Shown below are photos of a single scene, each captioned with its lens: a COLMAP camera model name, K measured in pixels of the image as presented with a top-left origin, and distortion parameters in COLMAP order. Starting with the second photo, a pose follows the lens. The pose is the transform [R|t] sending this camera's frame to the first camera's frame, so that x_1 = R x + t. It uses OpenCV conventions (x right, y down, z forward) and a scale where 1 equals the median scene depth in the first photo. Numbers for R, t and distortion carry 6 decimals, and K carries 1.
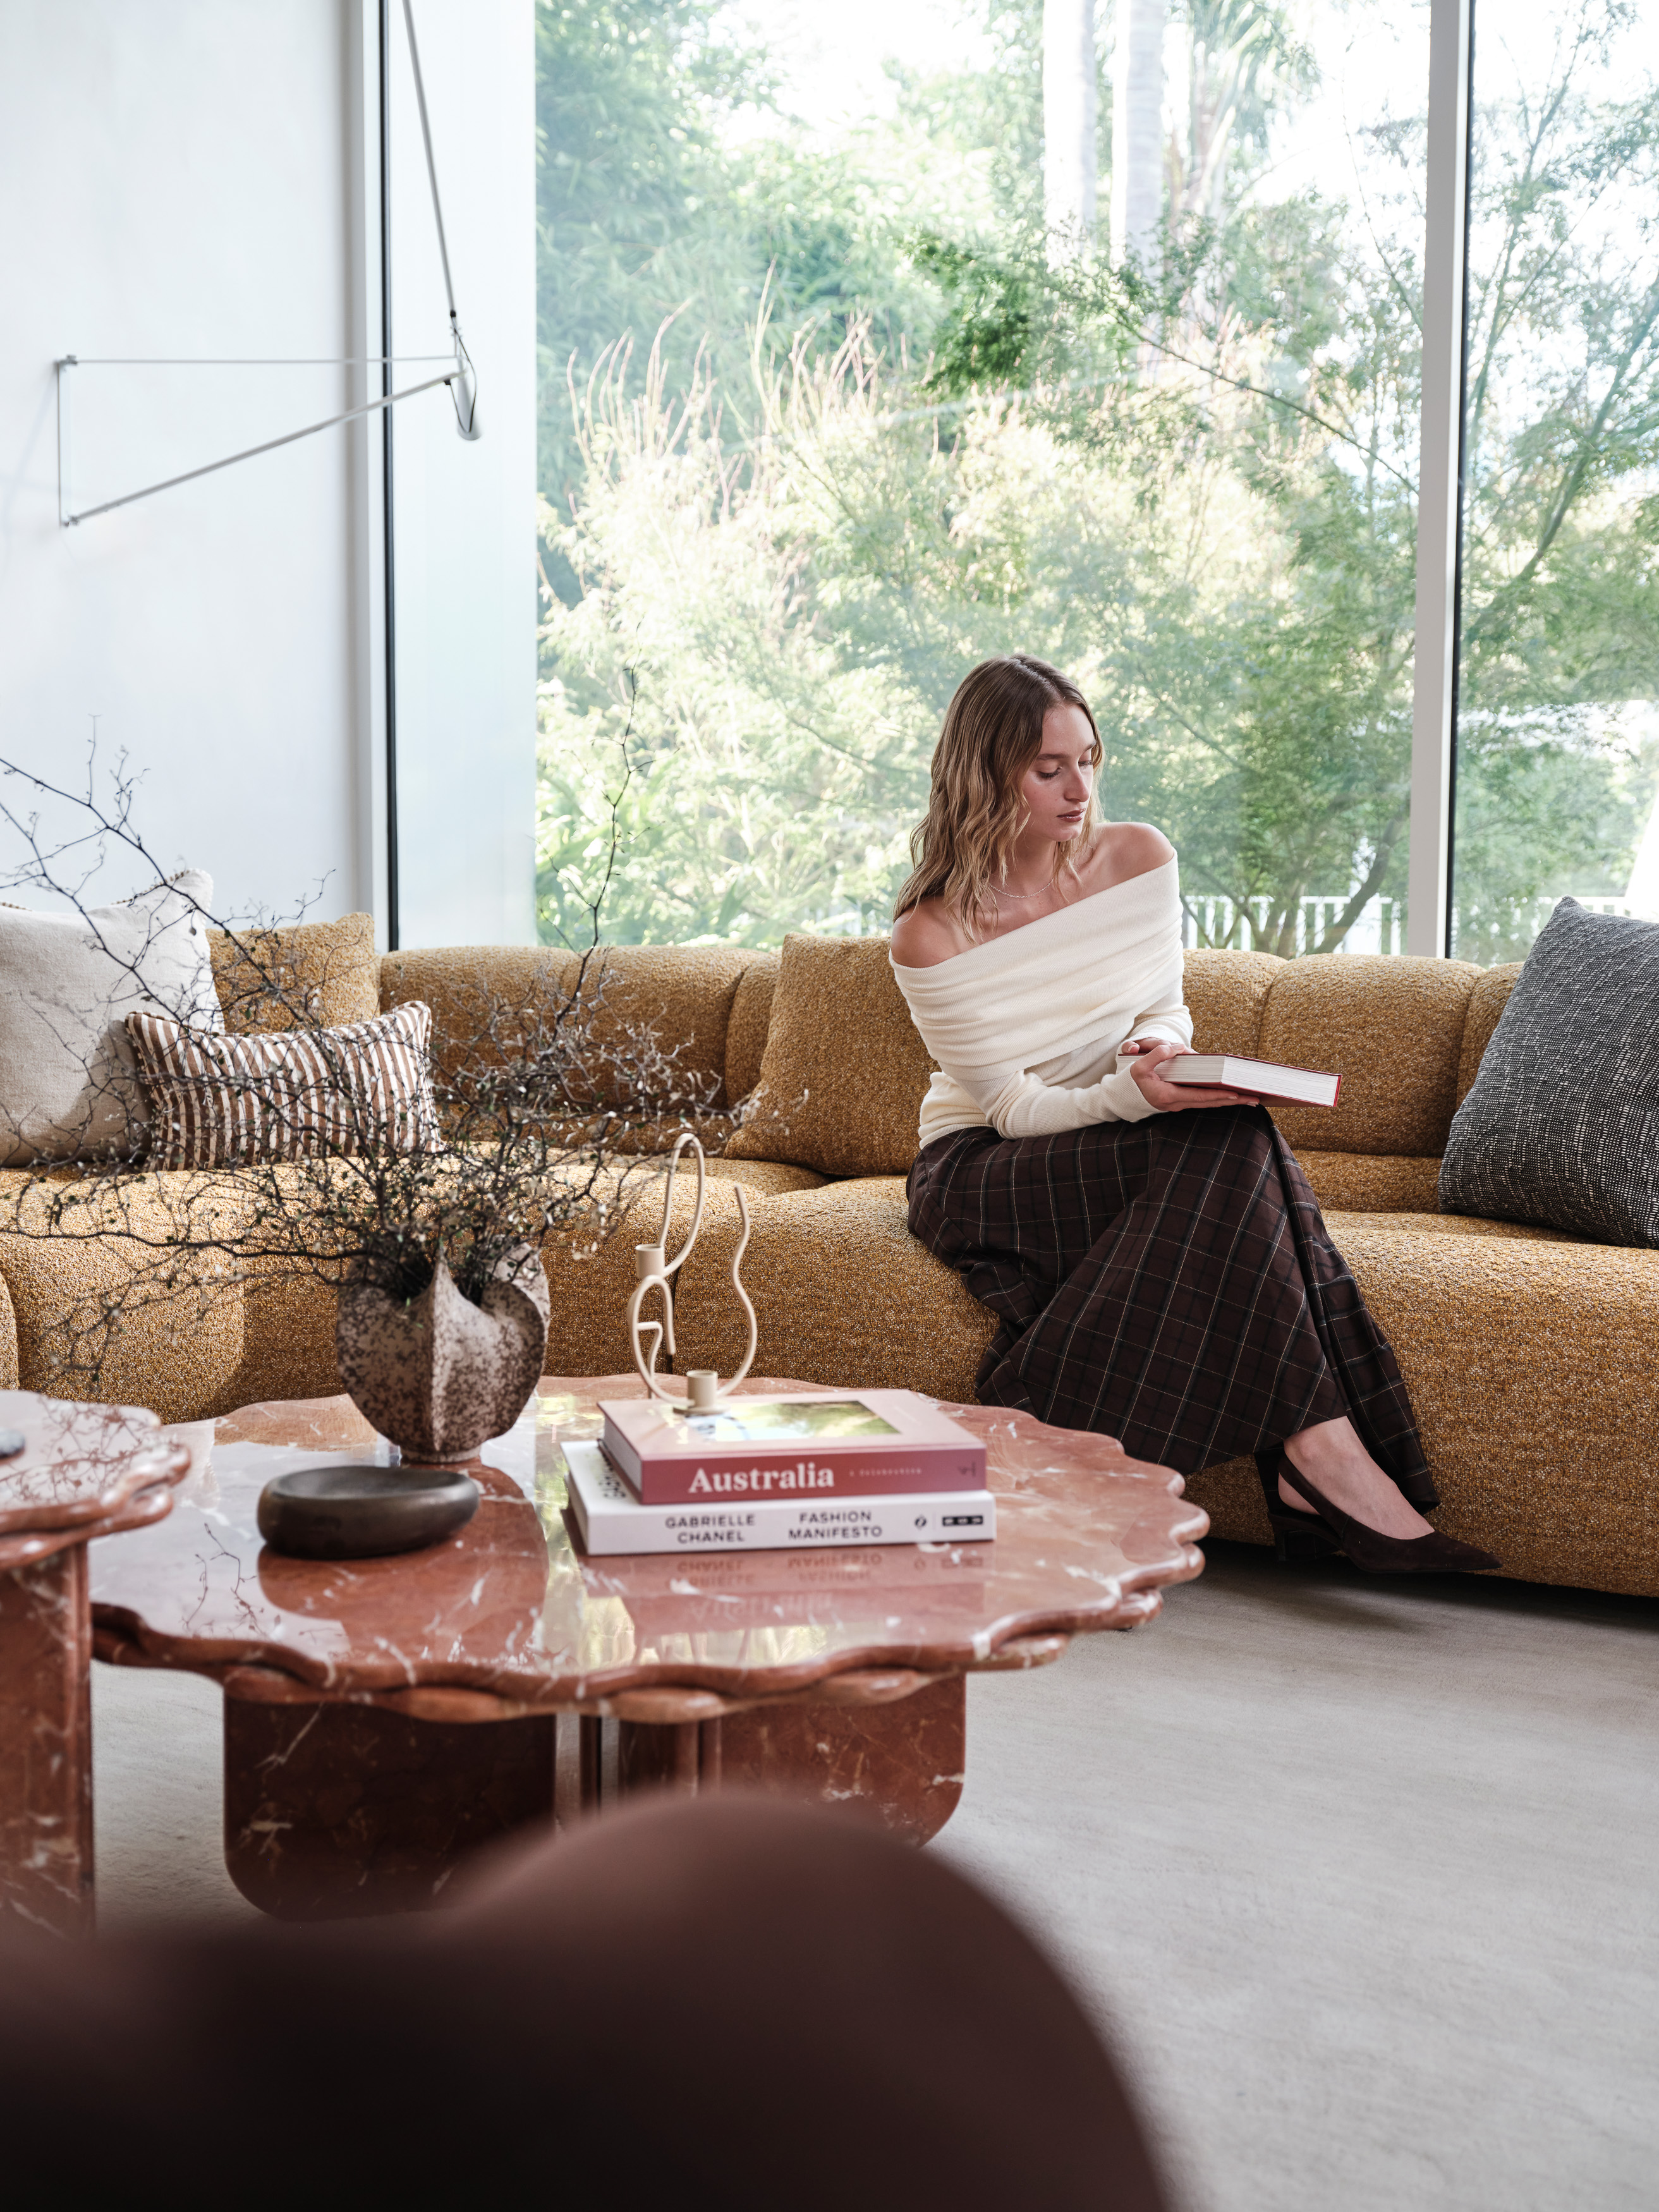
lens RADIAL K [[2220.6, 0, 806.9], [0, 2220.6, 1255.7], [0, 0, 1]] dist [0.008185, 0.004380]
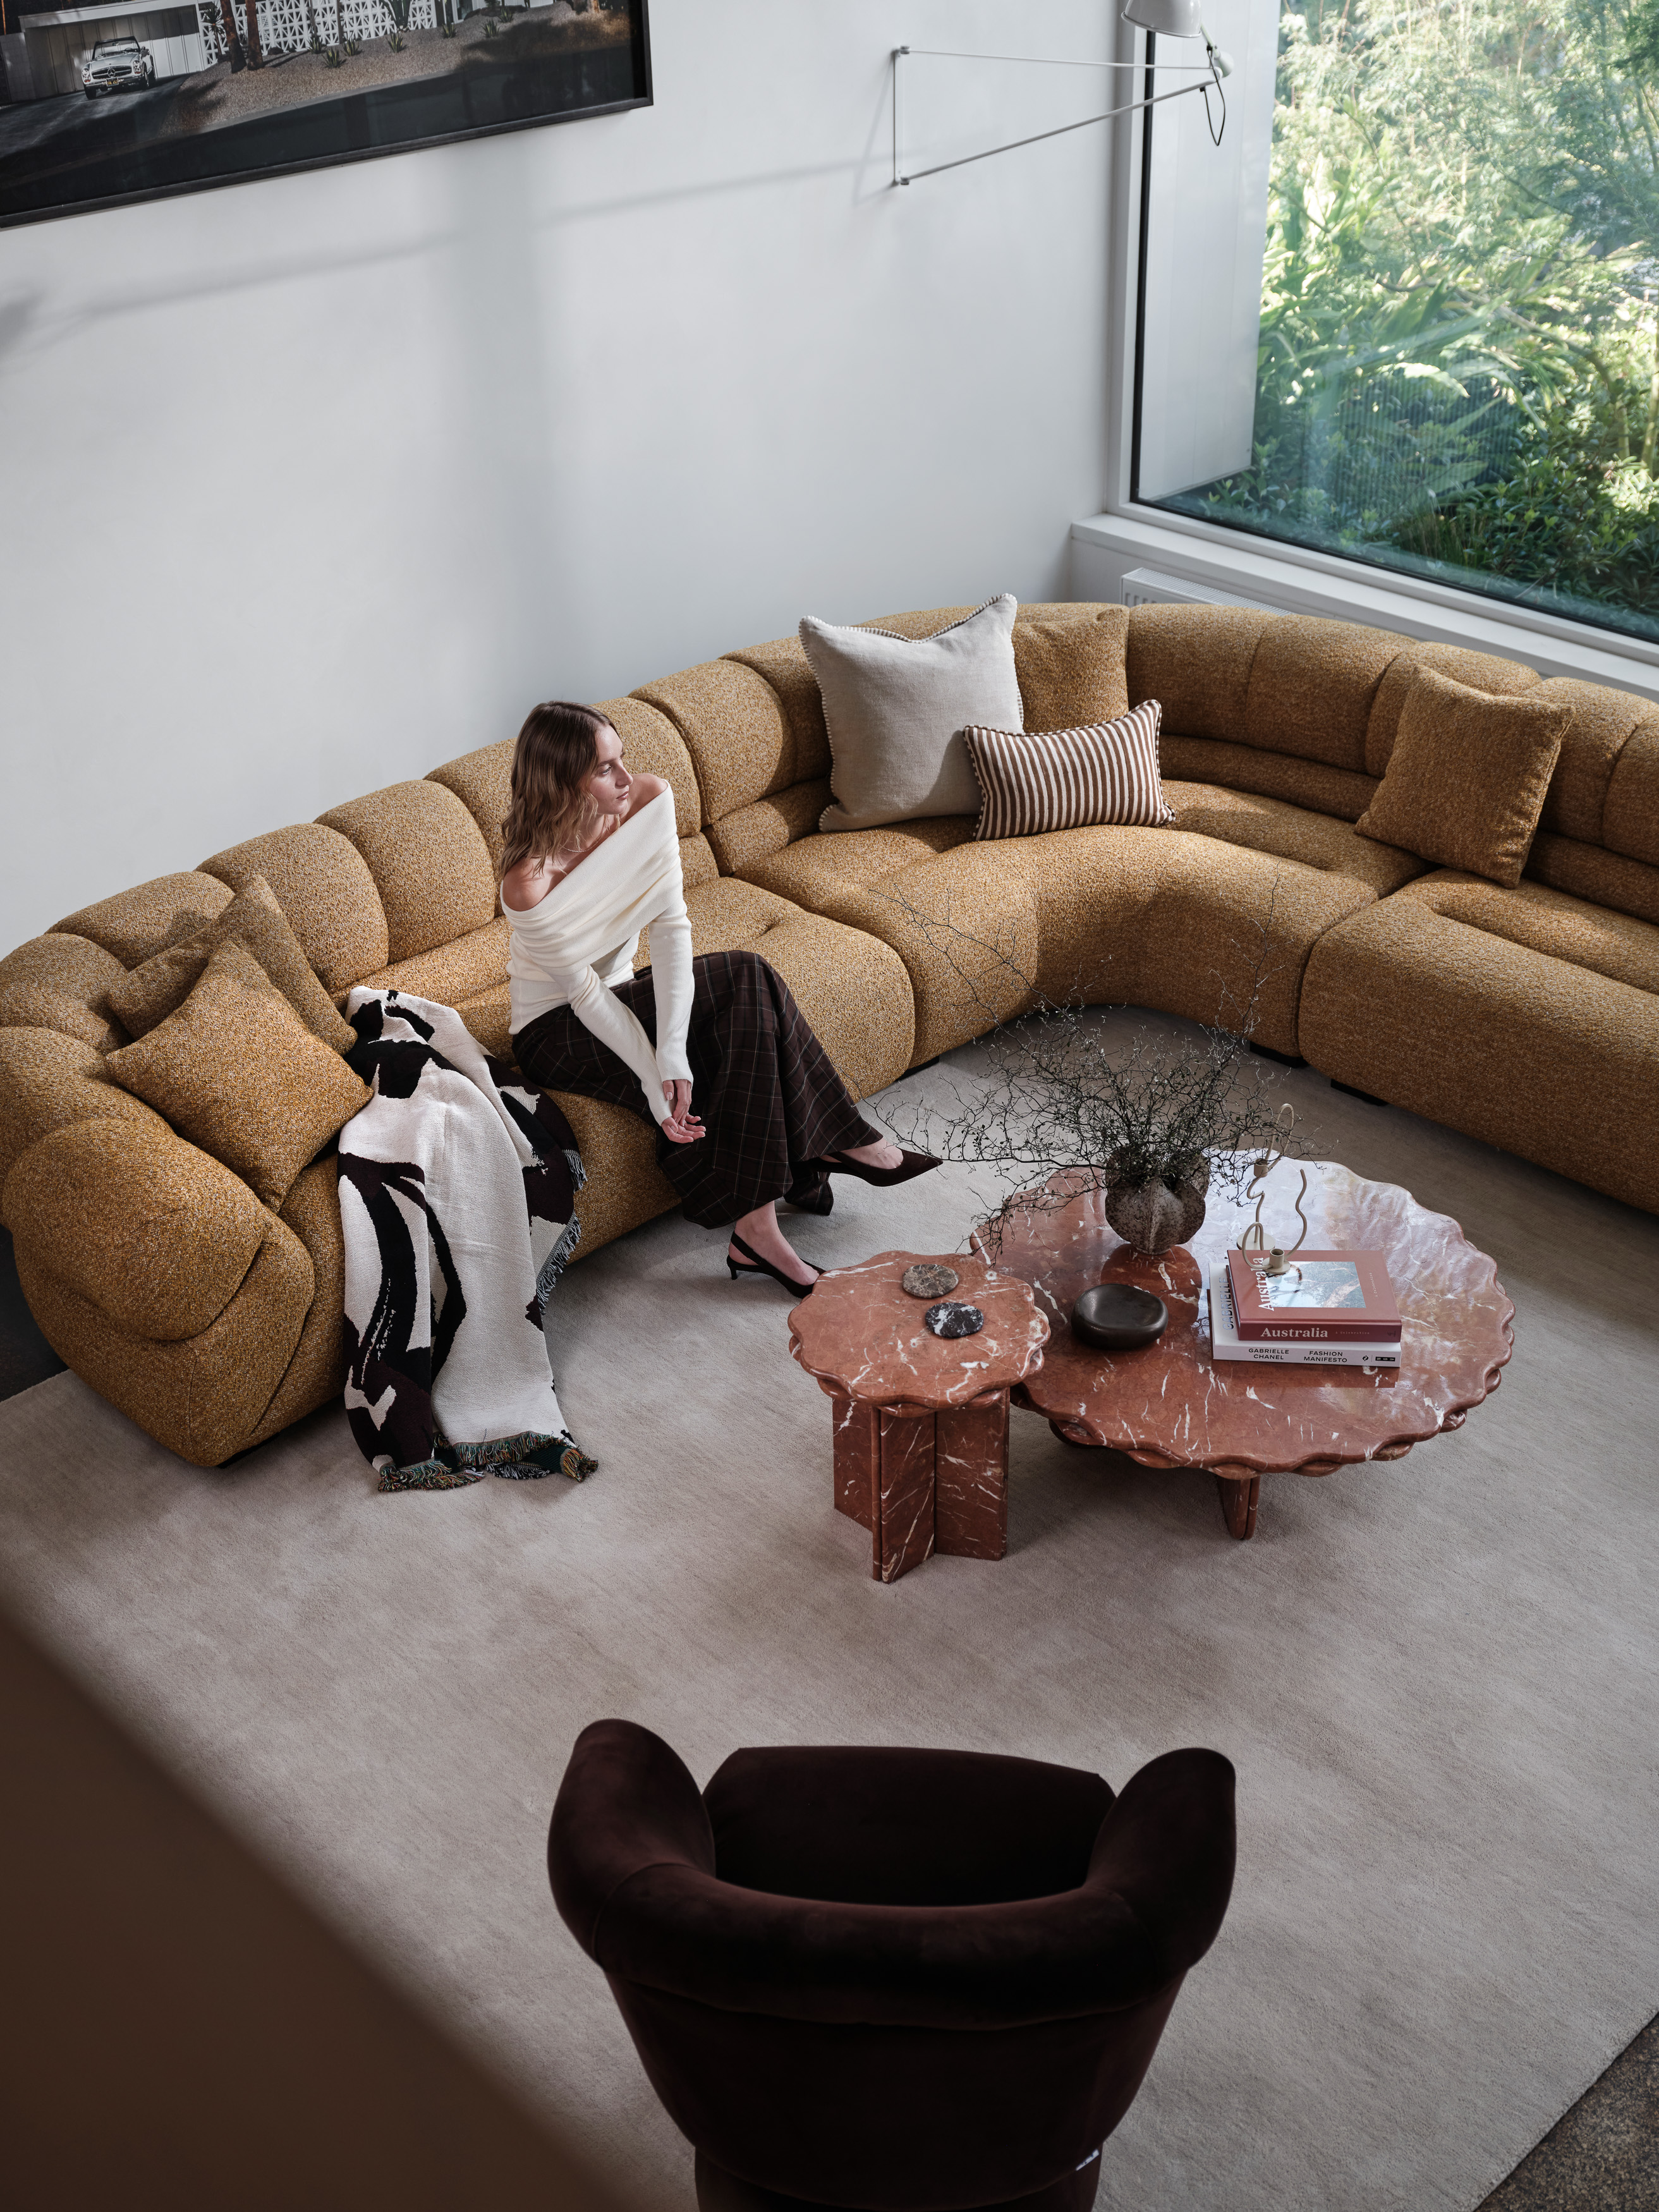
lens RADIAL K [[2552.0, 0, 829.5], [0, 2552.0, 1106.0], [0, 0, 1]] dist [-0.007916, 0.007924]
pose [[0.960346, 0.118230, -0.252503, 0.090862], [0.006772, 0.895481, 0.445048, -0.748094], [0.278729, -0.429110, 0.859171, -0.737849]]
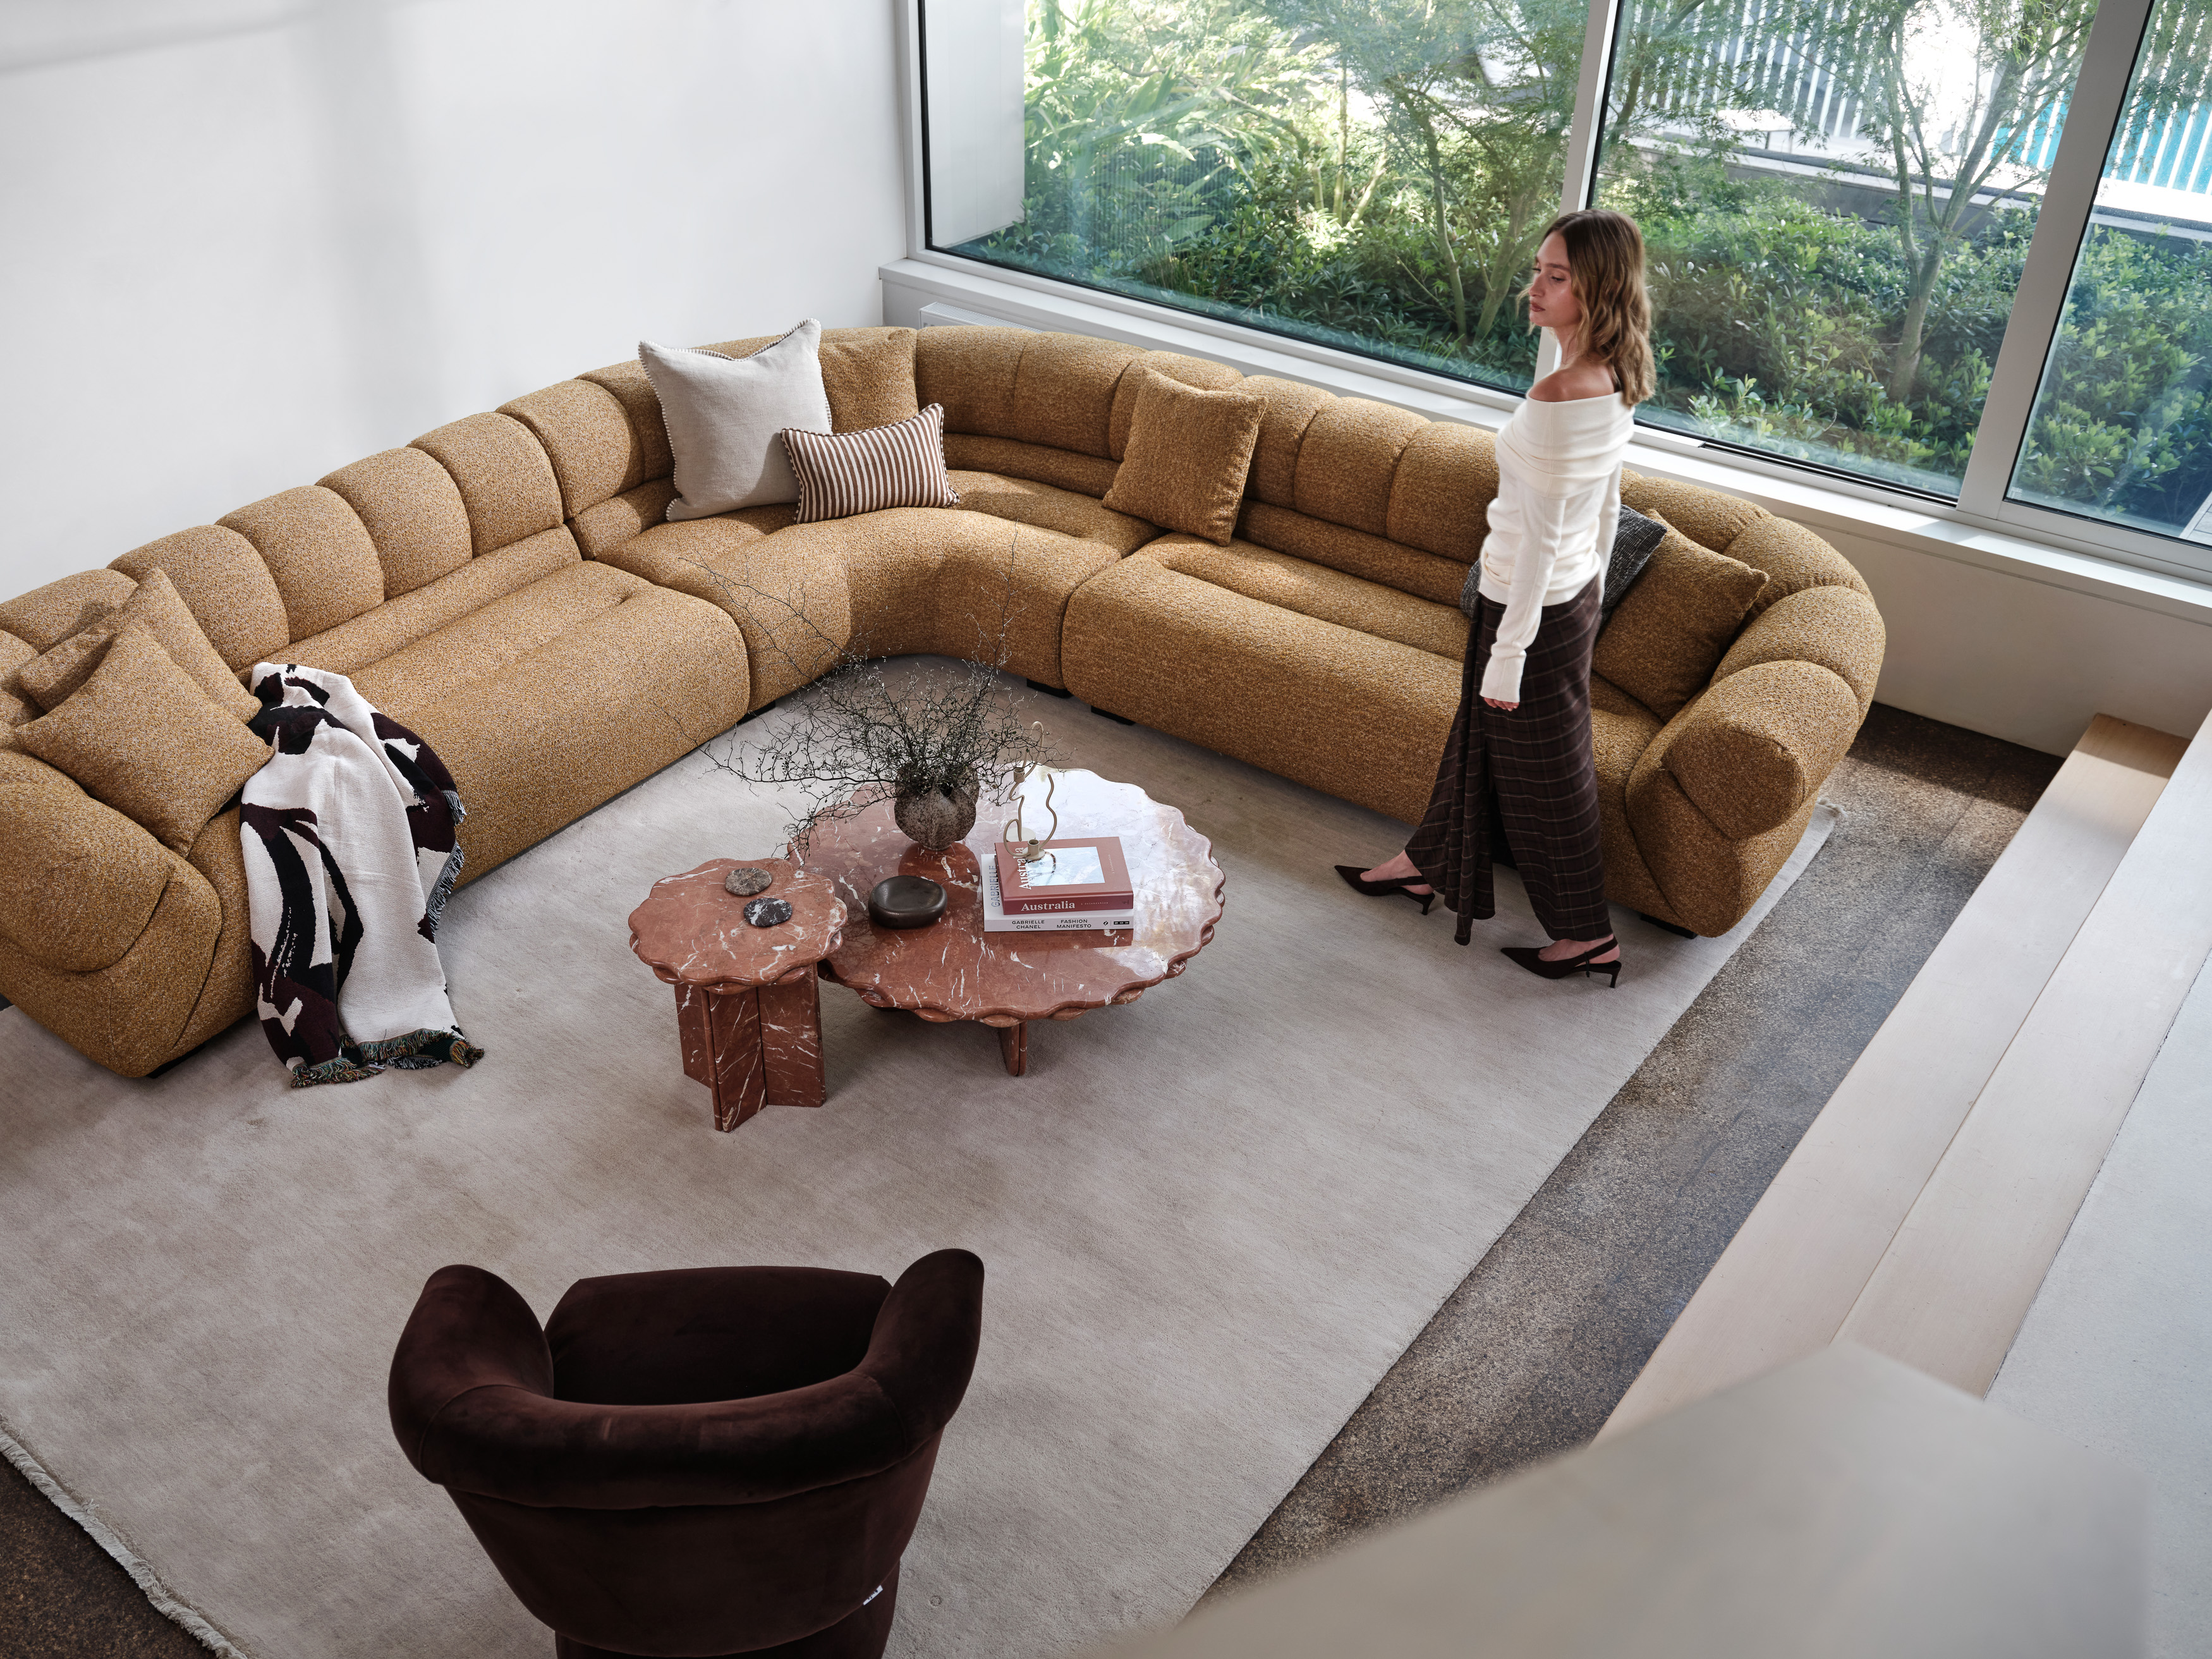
lens RADIAL K [[1950.2, 0, 1049.8], [0, 1950.2, 864.4], [0, 0, 1]] dist [0.021717, -0.005165]
pose [[0.989459, 0.075459, -0.123601, 0.165956], [-0.005216, 0.871529, 0.490316, -0.676129], [0.144721, -0.484503, 0.862736, -0.630576]]
